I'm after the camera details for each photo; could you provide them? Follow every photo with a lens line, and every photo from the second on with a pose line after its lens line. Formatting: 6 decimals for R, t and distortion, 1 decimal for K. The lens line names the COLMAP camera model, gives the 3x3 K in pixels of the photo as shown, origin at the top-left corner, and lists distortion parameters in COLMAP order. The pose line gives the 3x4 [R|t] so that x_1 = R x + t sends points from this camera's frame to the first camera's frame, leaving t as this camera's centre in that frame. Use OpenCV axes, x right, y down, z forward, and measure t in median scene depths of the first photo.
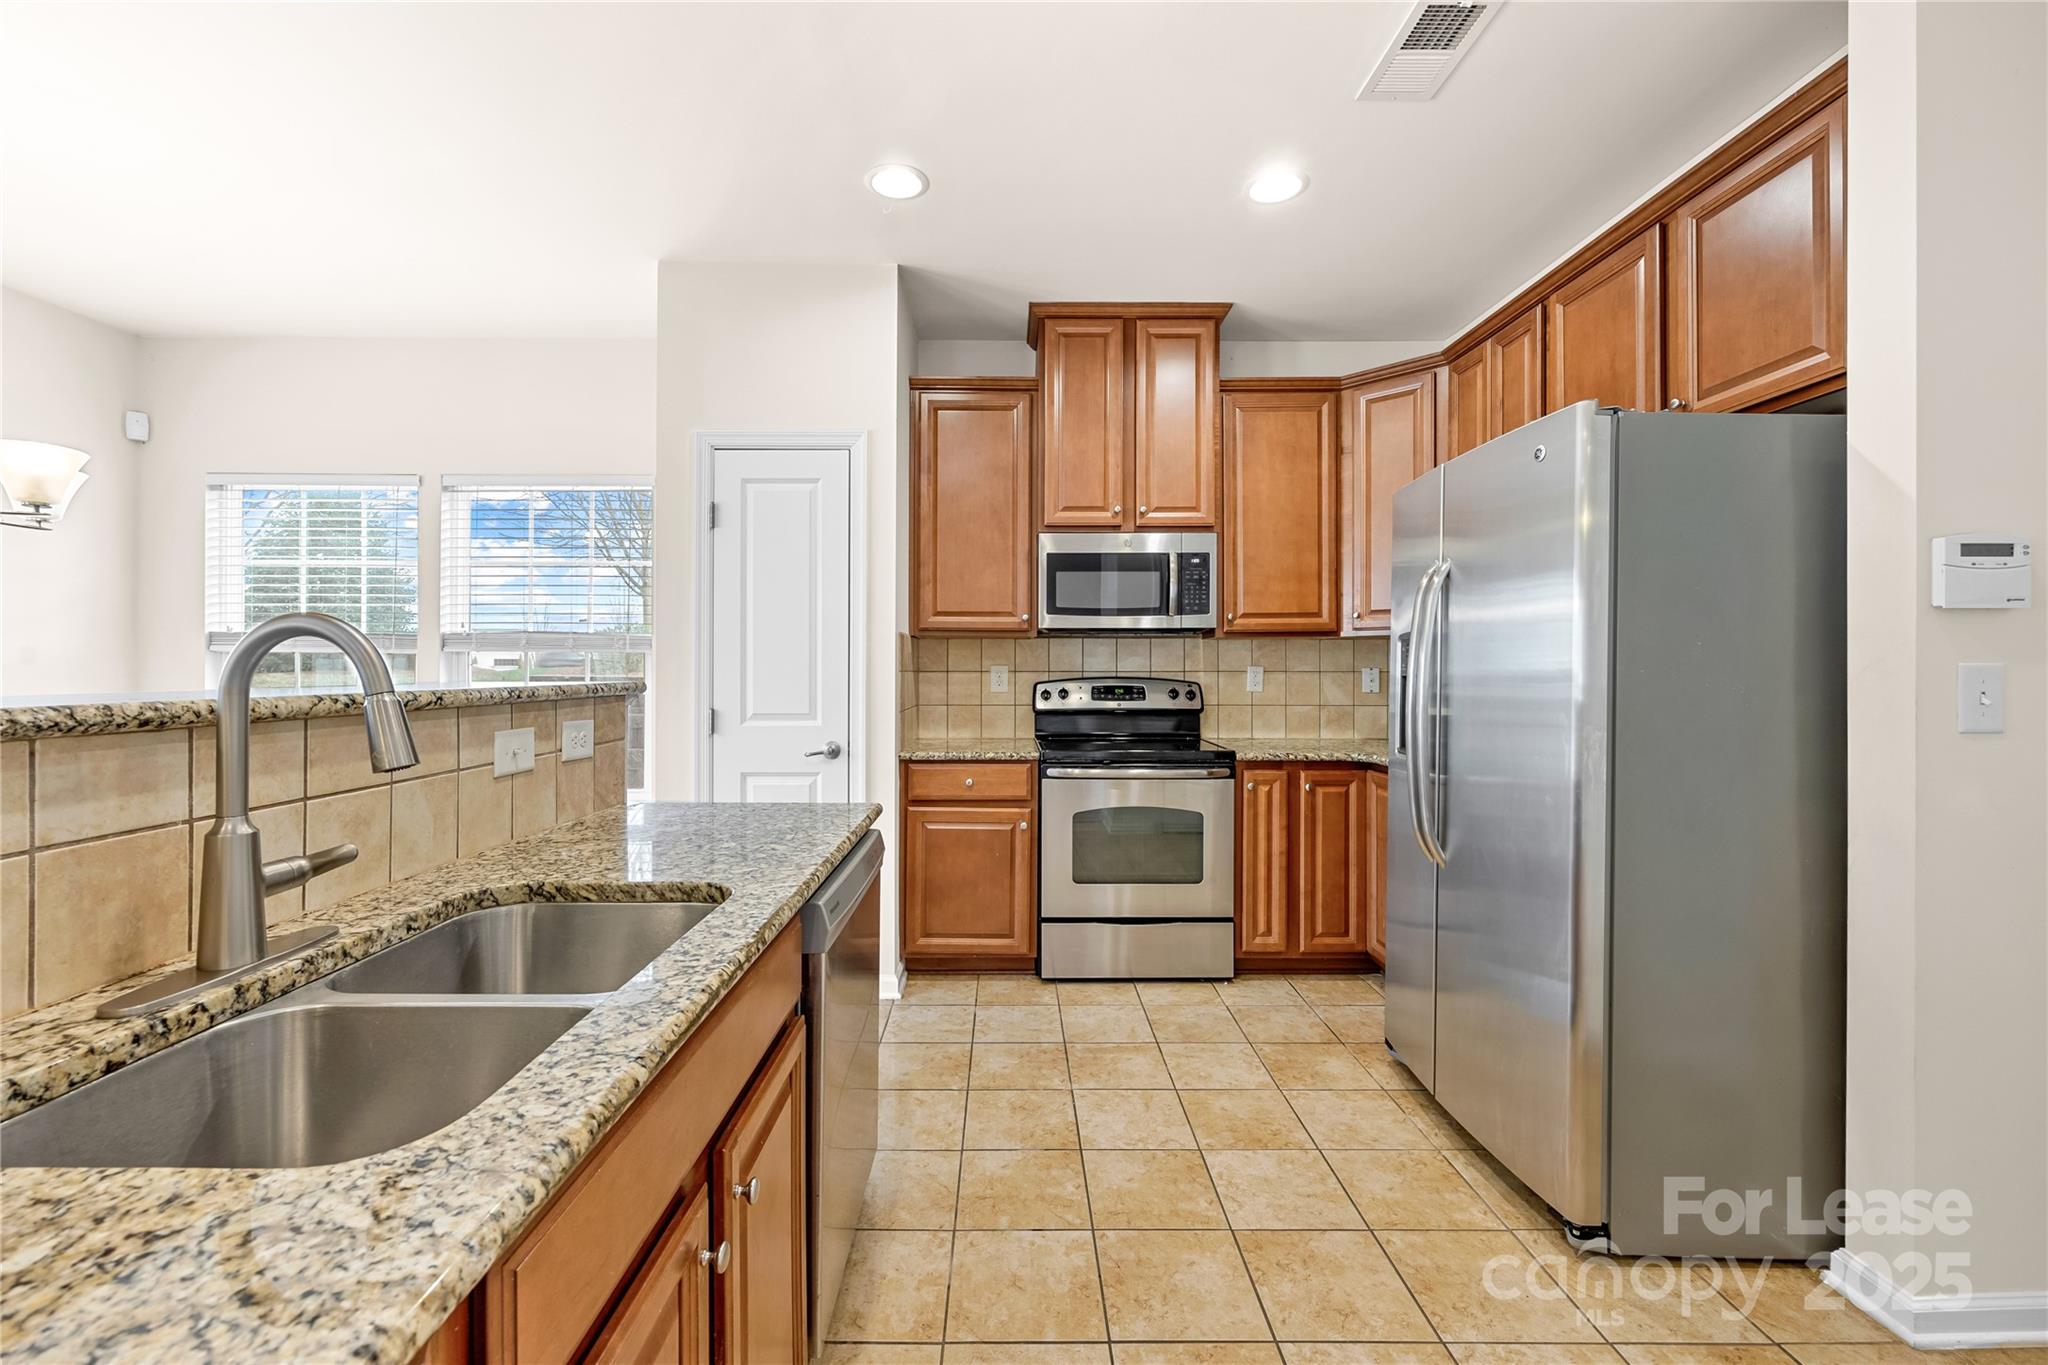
lens RADIAL K [[834.4, 0, 1000.7], [0, 834.4, 669.6], [0, 0, 1]] dist [-0.006768, 0.001726]
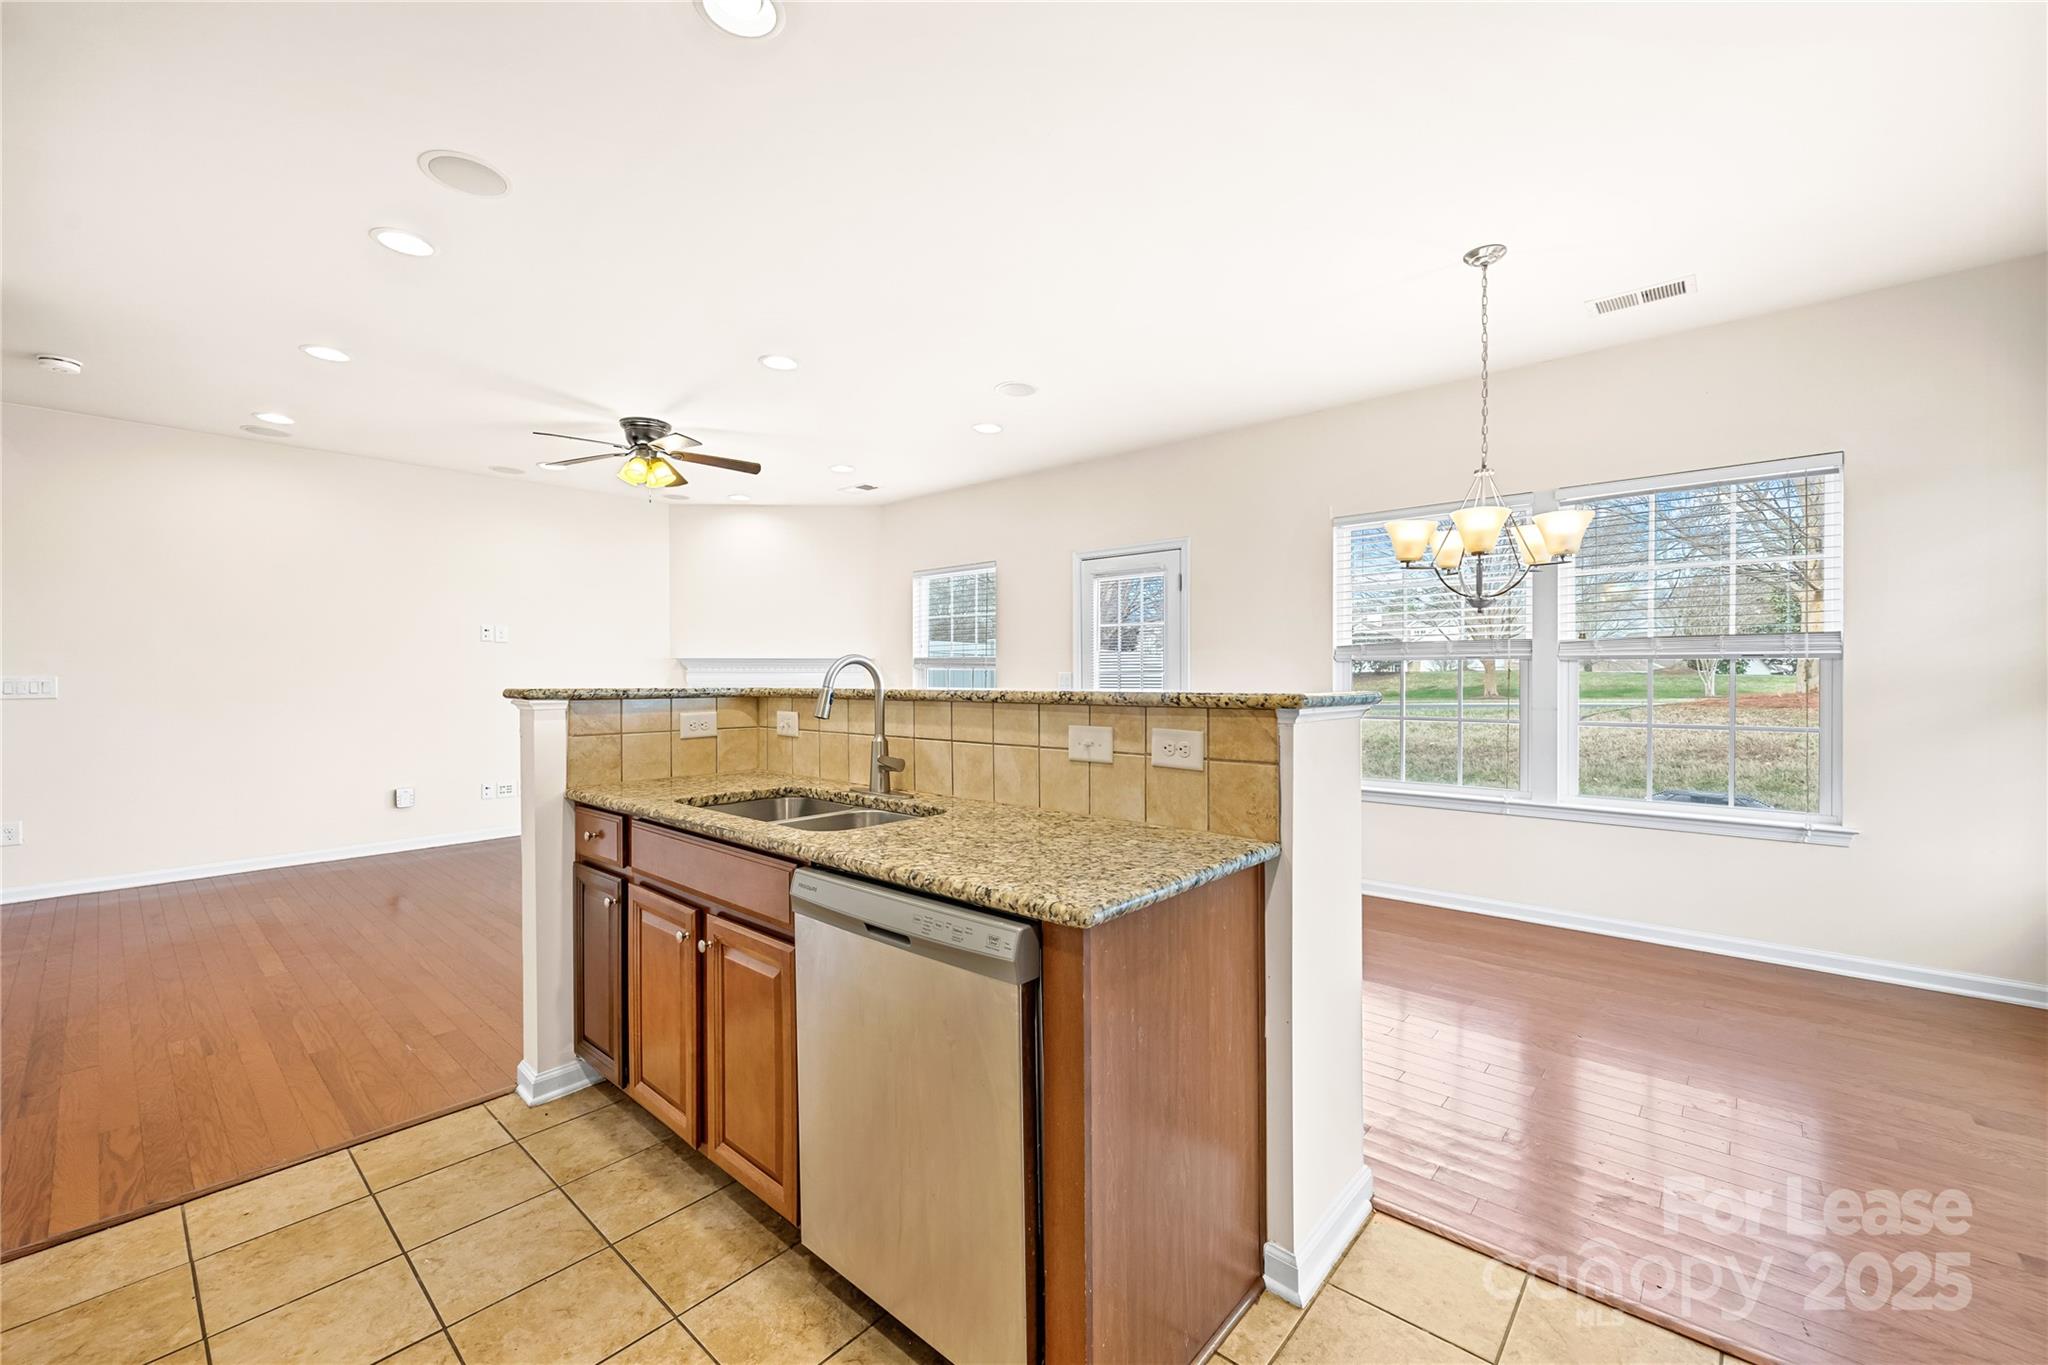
lens RADIAL K [[834.4, 0, 1039.6], [0, 834.4, 674.8], [0, 0, 1]] dist [-0.006768, 0.001726]
pose [[-0.655872, -0.000929, -0.754871, 0.185480], [0.000447, 0.999999, -0.001618, -0.000868], [0.754872, -0.001398, -0.655871, 0.816226]]
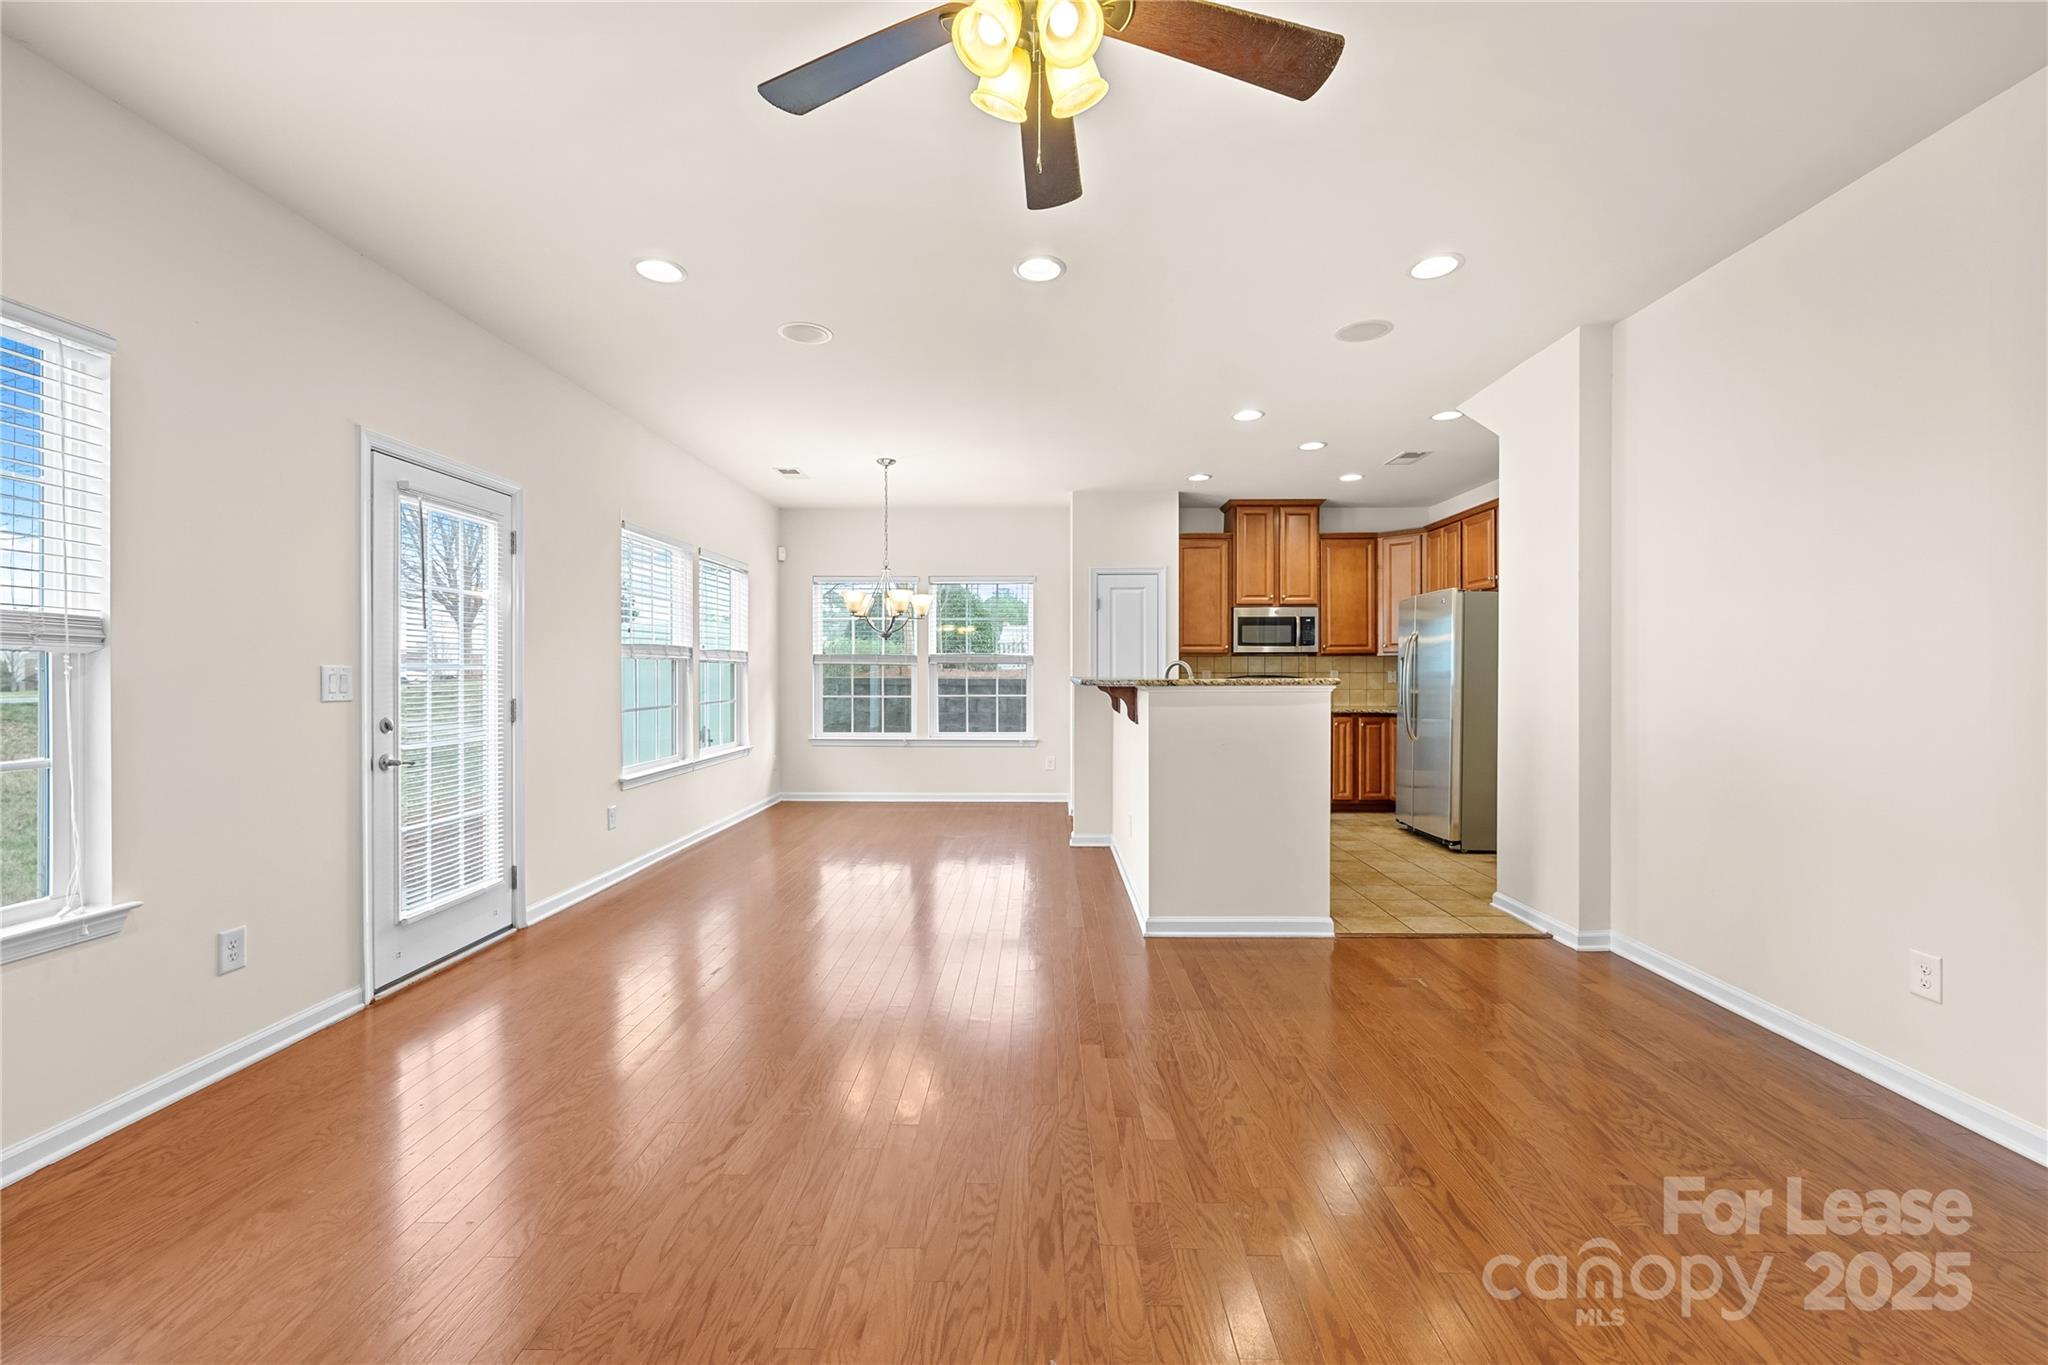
lens RADIAL K [[834.4, 0, 1033.9], [0, 834.4, 670.9], [0, 0, 1]] dist [-0.006768, 0.001726]
pose [[0.999992, -0.001998, -0.003504, -0.456541], [0.001989, 0.999995, -0.002432, 0.001397], [0.003509, 0.002425, 0.999991, -1.120435]]
